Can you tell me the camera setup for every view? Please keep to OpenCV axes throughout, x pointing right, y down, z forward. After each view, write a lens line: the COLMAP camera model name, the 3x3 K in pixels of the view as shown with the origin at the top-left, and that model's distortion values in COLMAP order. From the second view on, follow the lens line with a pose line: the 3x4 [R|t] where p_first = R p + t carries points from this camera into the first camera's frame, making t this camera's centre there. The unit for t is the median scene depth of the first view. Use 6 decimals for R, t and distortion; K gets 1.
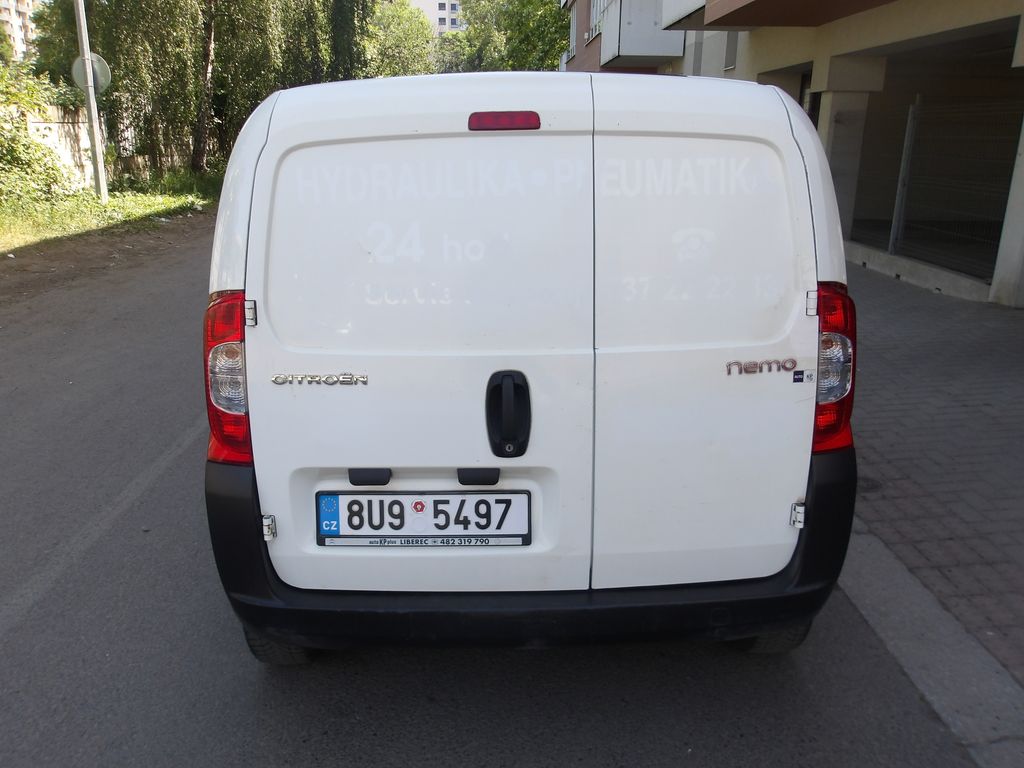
lens RADIAL K [[865.9, 0, 512.0], [0, 865.9, 384.0], [0, 0, 1]] dist [-0.011883, -0.008965]
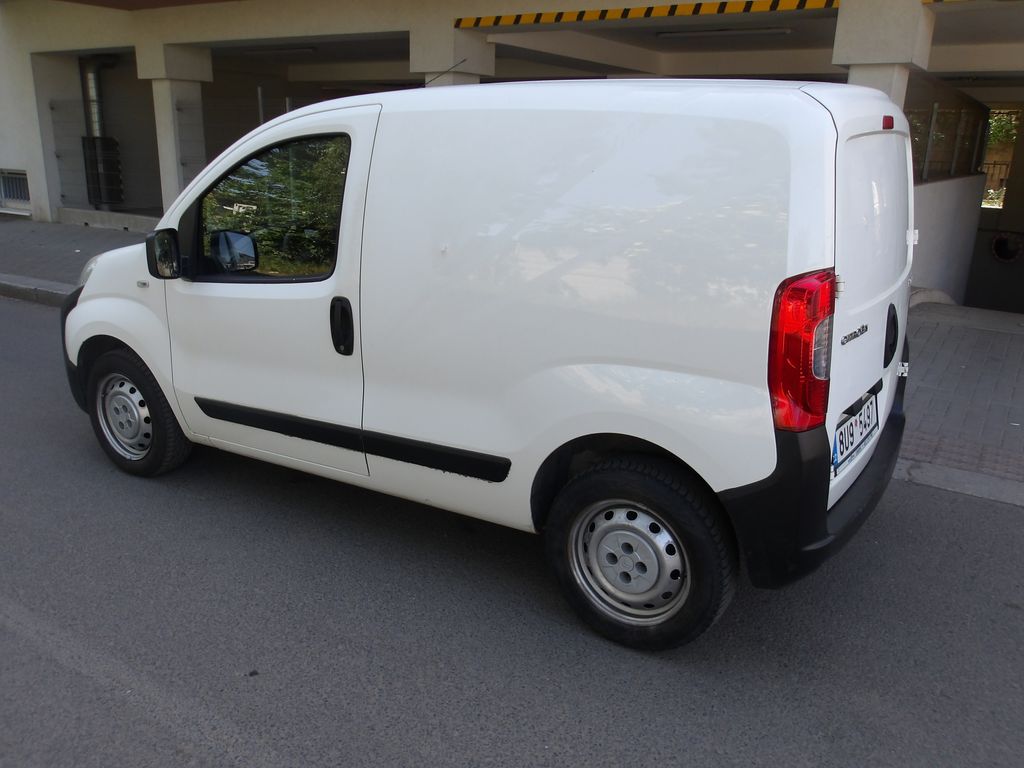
lens RADIAL K [[865.9, 0, 512.0], [0, 865.9, 384.0], [0, 0, 1]] dist [-0.011883, -0.008965]
pose [[0.543087, -0.219547, 0.810466, -0.300932], [0.208816, 0.970203, 0.122891, -0.037879], [-0.813297, 0.102498, 0.572749, 0.144465]]
